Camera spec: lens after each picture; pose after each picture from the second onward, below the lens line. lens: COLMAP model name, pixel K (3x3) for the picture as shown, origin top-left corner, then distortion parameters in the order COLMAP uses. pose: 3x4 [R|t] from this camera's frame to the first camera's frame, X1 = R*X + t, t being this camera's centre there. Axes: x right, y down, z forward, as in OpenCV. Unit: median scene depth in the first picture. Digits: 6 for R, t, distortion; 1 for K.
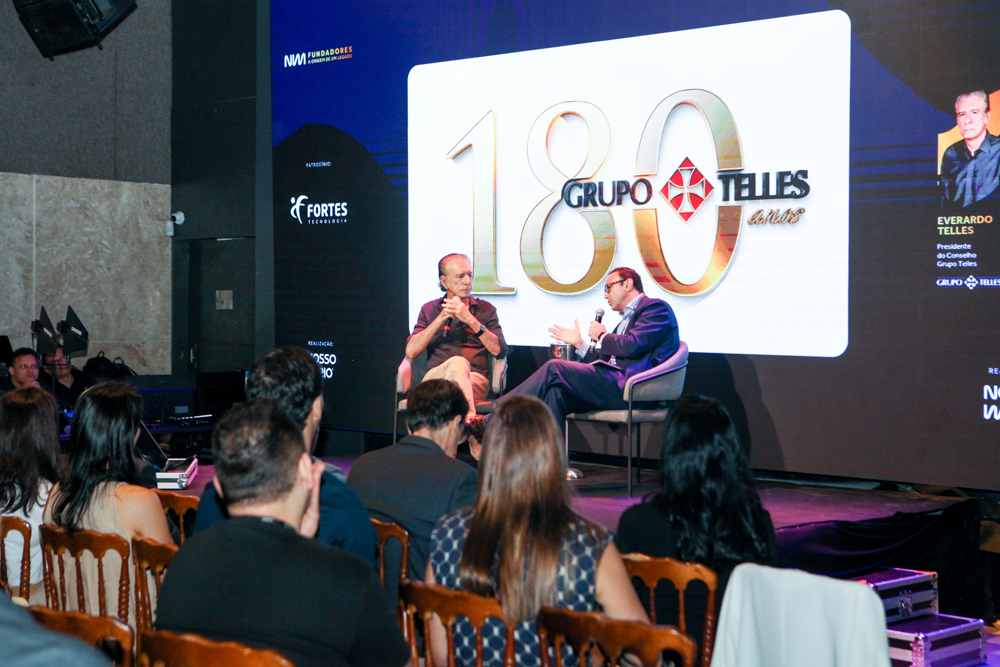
lens RADIAL K [[1559.1, 0, 483.4], [0, 1559.1, 346.4], [0, 0, 1]] dist [0.043246, 0.000000]
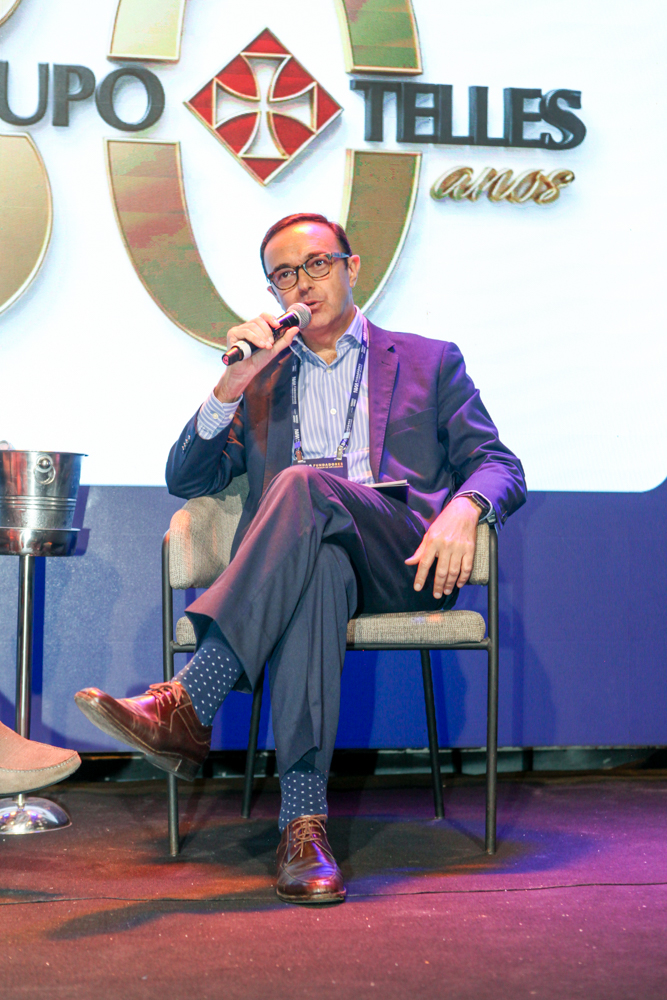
lens RADIAL K [[1664.5, 0, 334.5], [0, 1664.5, 495.7], [0, 0, 1]] dist [0.081866, 0.000000]
pose [[0.630291, 0.036227, 0.775514, -0.213285], [0.024257, 0.997504, -0.066311, 0.037020], [-0.775980, 0.060607, 0.627839, 0.729578]]
